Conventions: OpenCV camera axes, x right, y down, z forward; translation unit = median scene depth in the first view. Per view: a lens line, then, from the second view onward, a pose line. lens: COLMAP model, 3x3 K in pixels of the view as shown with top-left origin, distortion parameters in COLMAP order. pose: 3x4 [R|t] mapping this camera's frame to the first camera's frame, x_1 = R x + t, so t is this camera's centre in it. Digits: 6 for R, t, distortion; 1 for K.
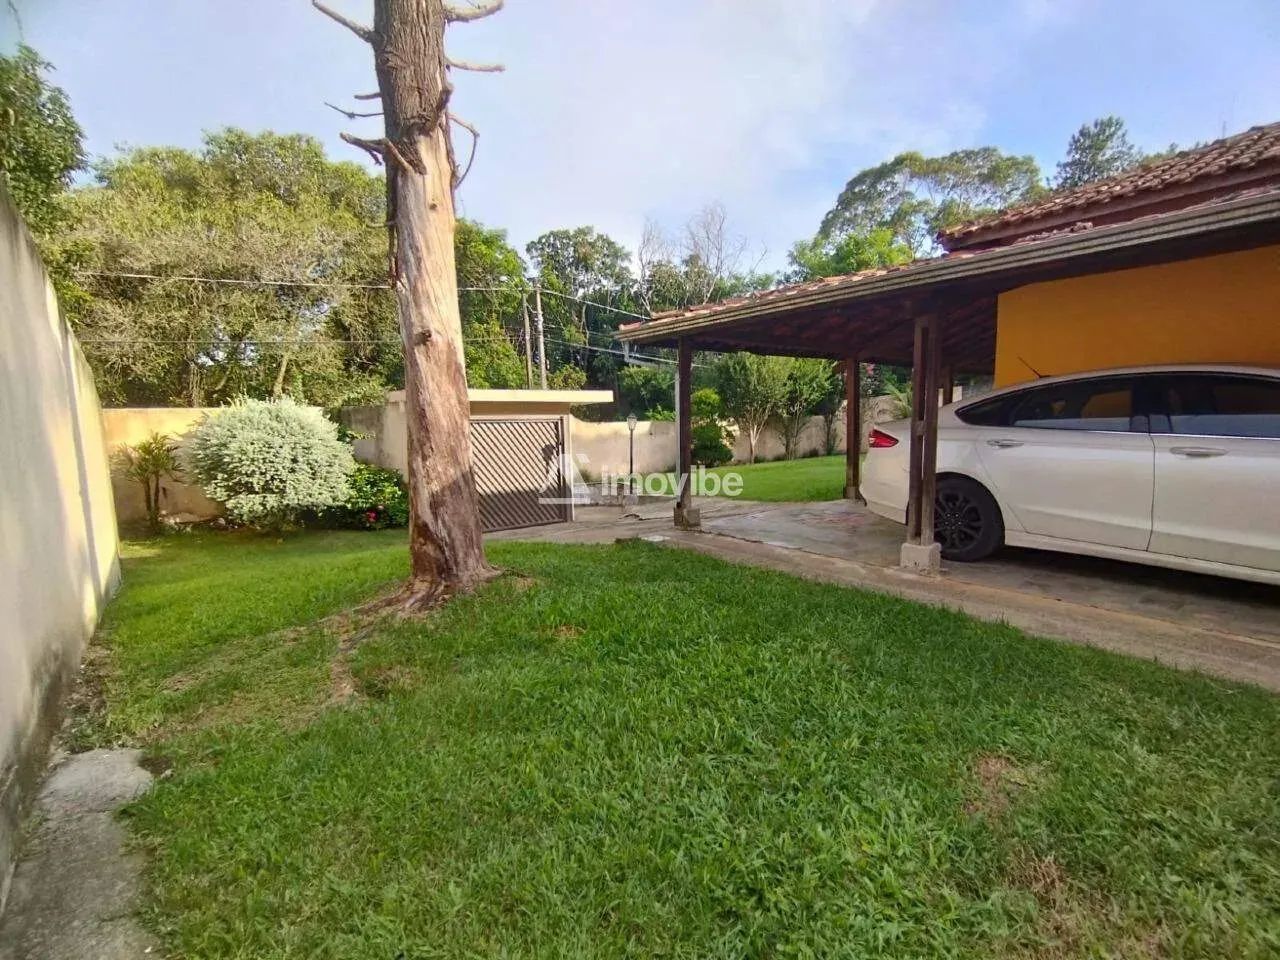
lens RADIAL K [[602.9, 0, 640.0], [0, 602.9, 480.0], [0, 0, 1]] dist [-0.000302, 0.000234]
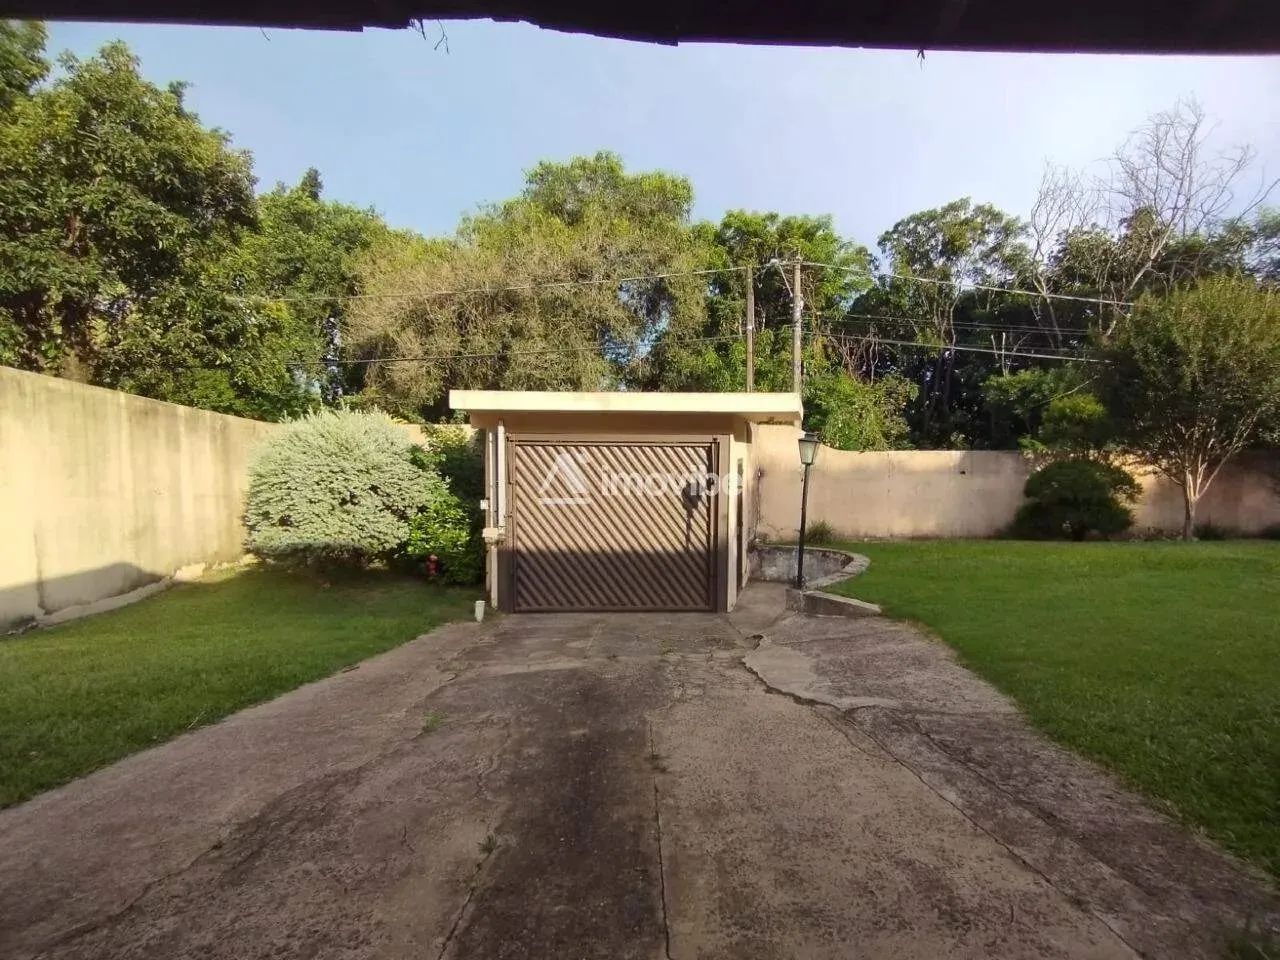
lens RADIAL K [[602.9, 0, 640.0], [0, 602.9, 480.0], [0, 0, 1]] dist [-0.000302, 0.000234]
pose [[0.804547, 0.053452, -0.591478, 0.112934], [-0.080192, 0.996598, -0.019017, -0.031068], [0.588450, 0.062732, 0.806097, 0.321198]]
